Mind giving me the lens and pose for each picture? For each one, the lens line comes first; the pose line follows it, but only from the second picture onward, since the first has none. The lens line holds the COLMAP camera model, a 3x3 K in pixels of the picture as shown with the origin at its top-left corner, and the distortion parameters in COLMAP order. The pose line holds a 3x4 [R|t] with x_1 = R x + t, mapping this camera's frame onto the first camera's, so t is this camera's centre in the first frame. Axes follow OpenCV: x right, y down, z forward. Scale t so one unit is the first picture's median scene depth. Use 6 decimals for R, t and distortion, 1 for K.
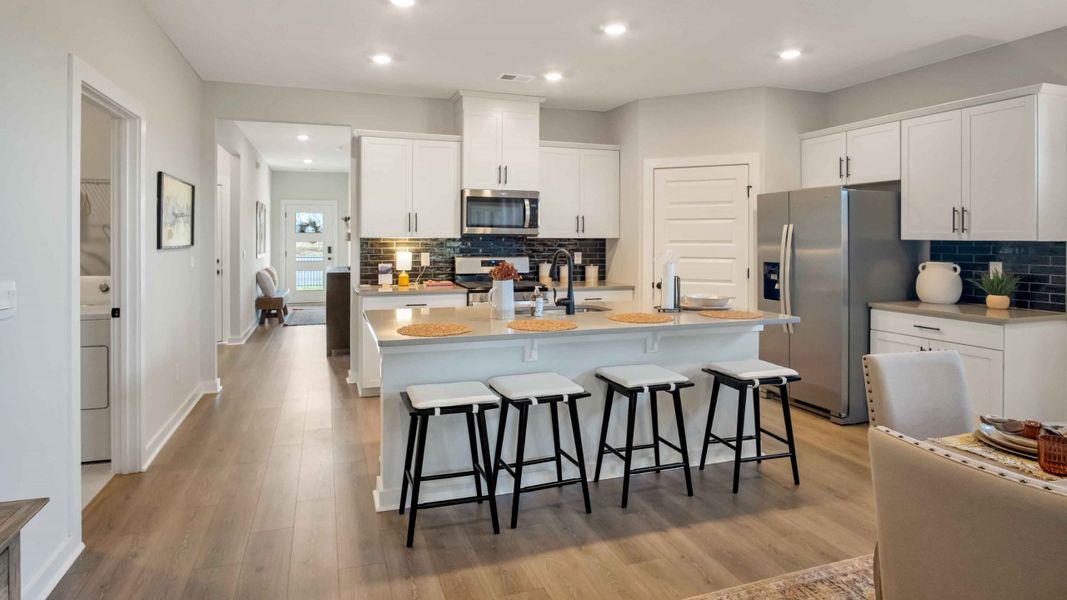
lens RADIAL K [[581.1, 0, 531.7], [0, 581.1, 238.8], [0, 0, 1]] dist [-0.036009, -0.000370]
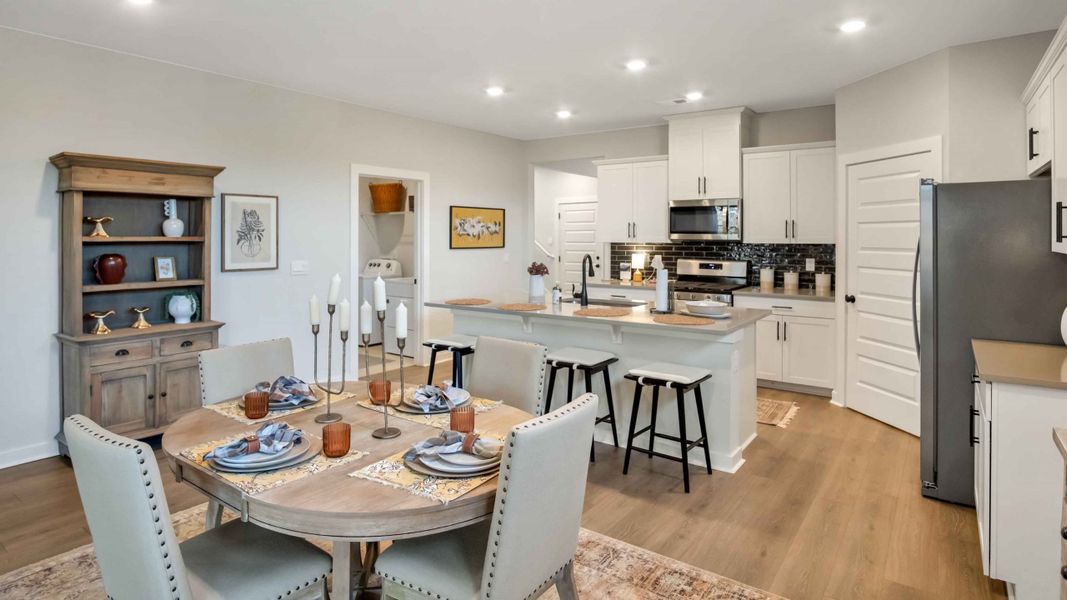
lens RADIAL K [[581.1, 0, 531.7], [0, 581.1, 238.8], [0, 0, 1]] dist [-0.036009, -0.000370]
pose [[0.564005, 0.000063, -0.825771, 0.707608], [0.000663, 1.000000, 0.000530, -0.011008], [0.825771, -0.000846, 0.564005, 0.127675]]
